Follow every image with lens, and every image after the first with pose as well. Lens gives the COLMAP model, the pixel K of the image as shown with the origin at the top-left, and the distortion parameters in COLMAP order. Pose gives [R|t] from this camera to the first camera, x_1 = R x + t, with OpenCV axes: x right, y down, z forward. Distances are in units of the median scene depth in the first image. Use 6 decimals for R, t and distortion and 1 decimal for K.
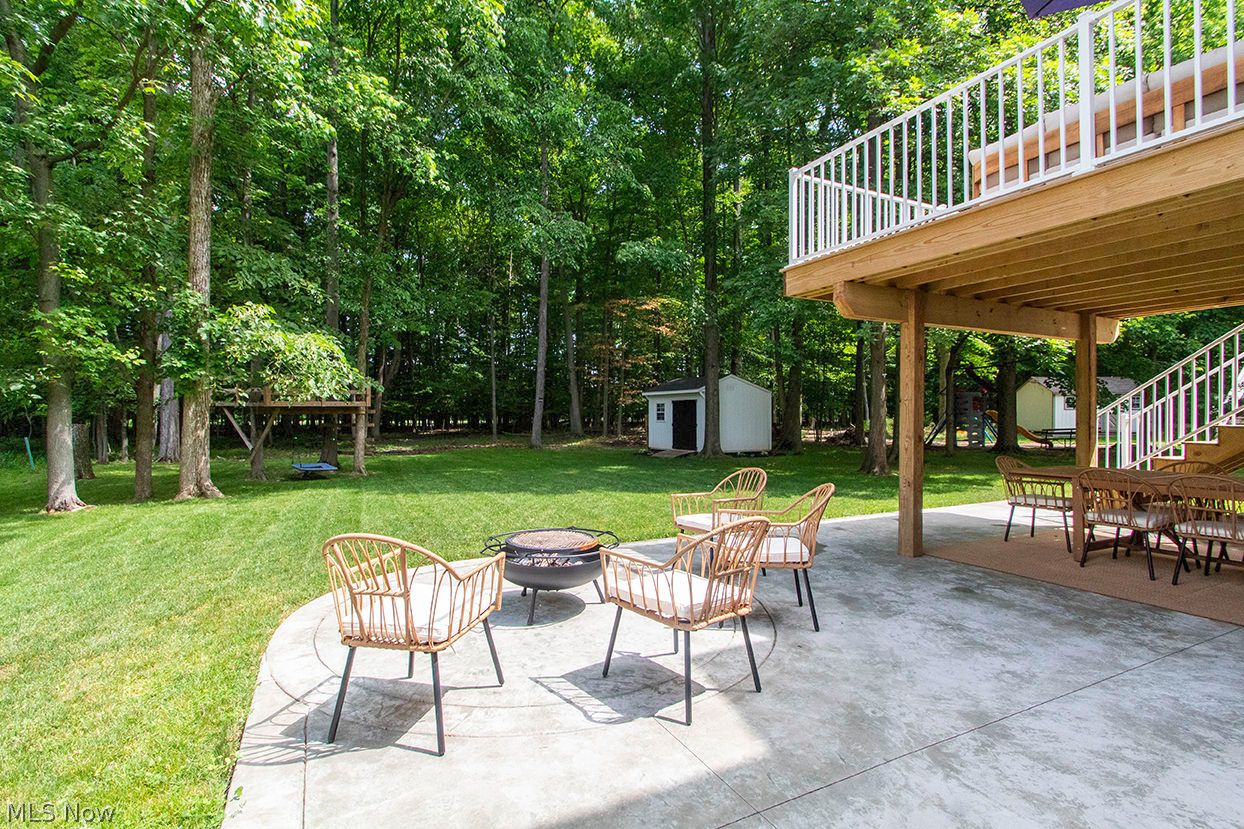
lens RADIAL K [[573.3, 0, 616.8], [0, 573.3, 409.1], [0, 0, 1]] dist [0.000518, -0.000221]
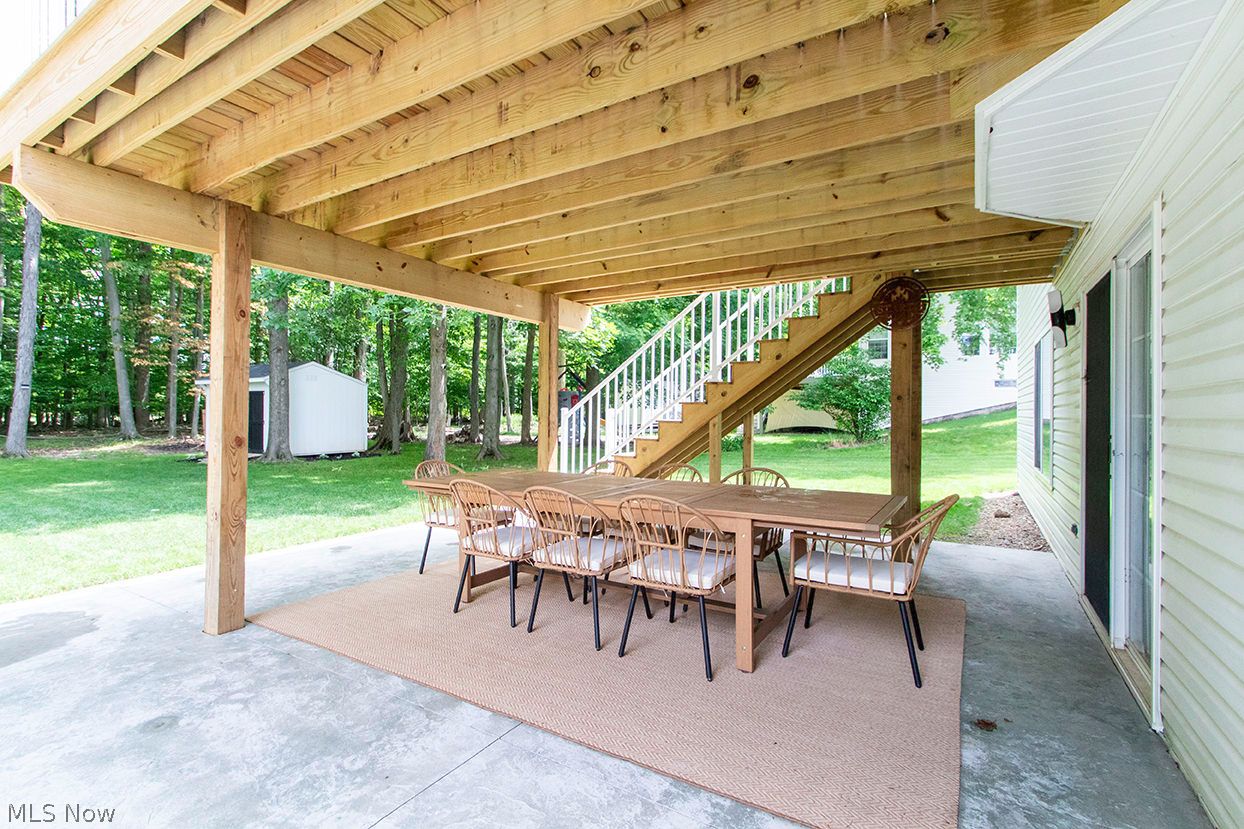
lens RADIAL K [[563.6, 0, 612.2], [0, 563.6, 412.1], [0, 0, 1]] dist [0.001197, 0.000067]
pose [[0.851080, 0.005823, 0.525004, 0.148256], [-0.010925, 0.999918, 0.006620, 0.002918], [-0.524922, -0.011370, 0.851074, 0.070316]]
